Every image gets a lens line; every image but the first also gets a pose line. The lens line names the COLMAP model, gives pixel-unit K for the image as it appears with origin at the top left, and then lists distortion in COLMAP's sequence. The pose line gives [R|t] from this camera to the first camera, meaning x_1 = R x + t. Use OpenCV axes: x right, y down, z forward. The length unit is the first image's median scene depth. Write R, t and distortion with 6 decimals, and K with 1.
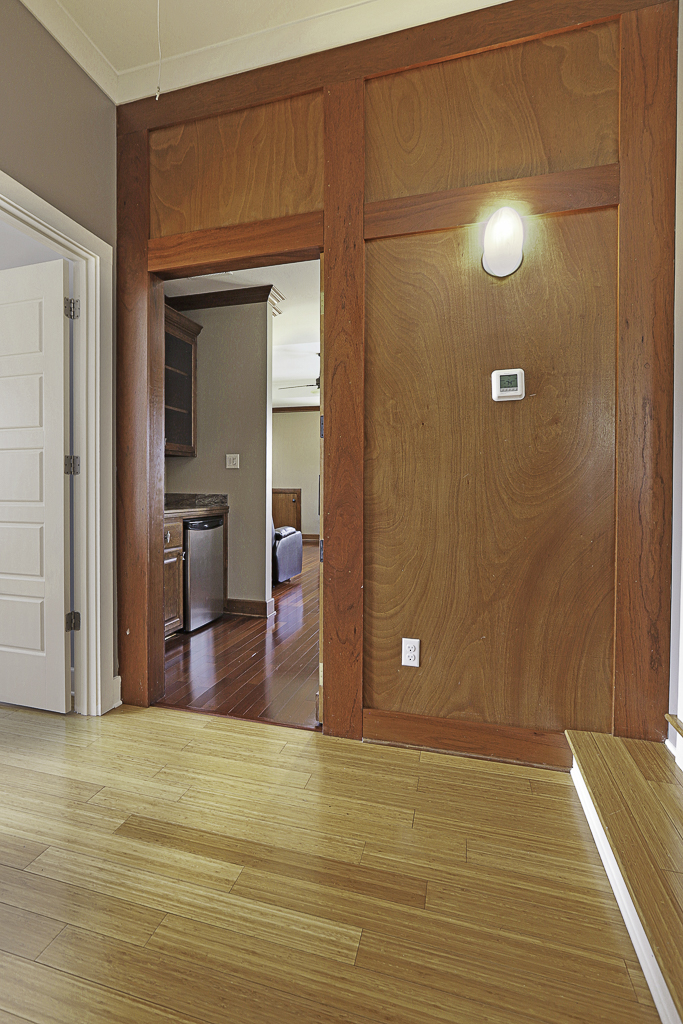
lens RADIAL K [[500.0, 0, 336.3], [0, 500.0, 509.2], [0, 0, 1]] dist [-0.032300, 0.000339]
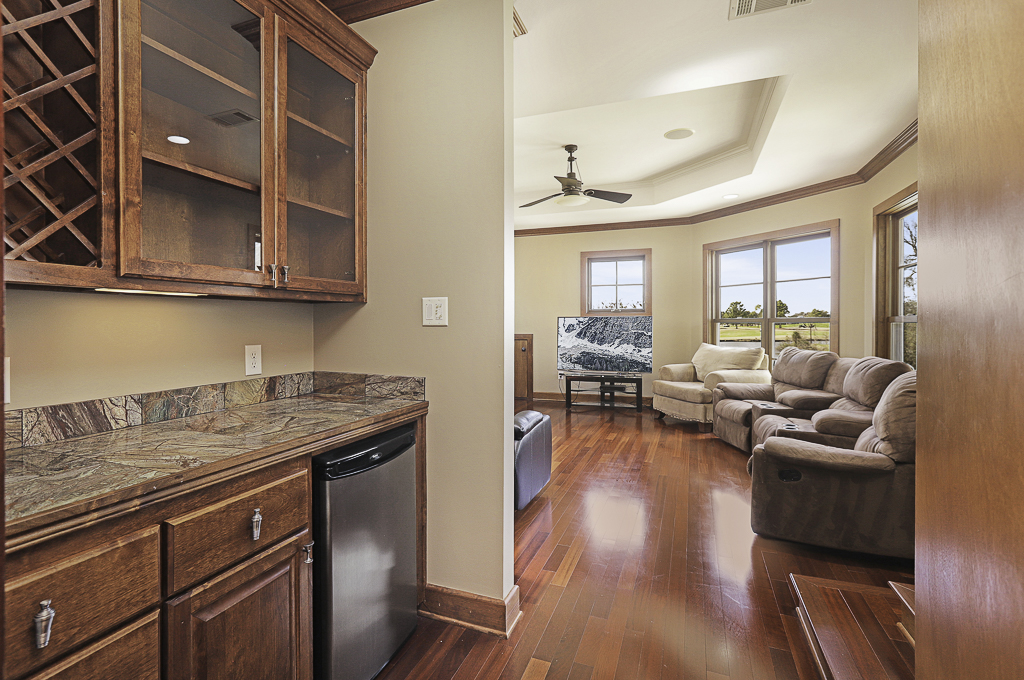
lens RADIAL K [[500.0, 0, 512.6], [0, 500.0, 336.1], [0, 0, 1]] dist [-0.032300, 0.000339]
pose [[0.996879, -0.007038, -0.078633, -0.091268], [0.006146, 0.999914, -0.011577, -0.064508], [0.078708, 0.011058, 0.996836, 0.507594]]
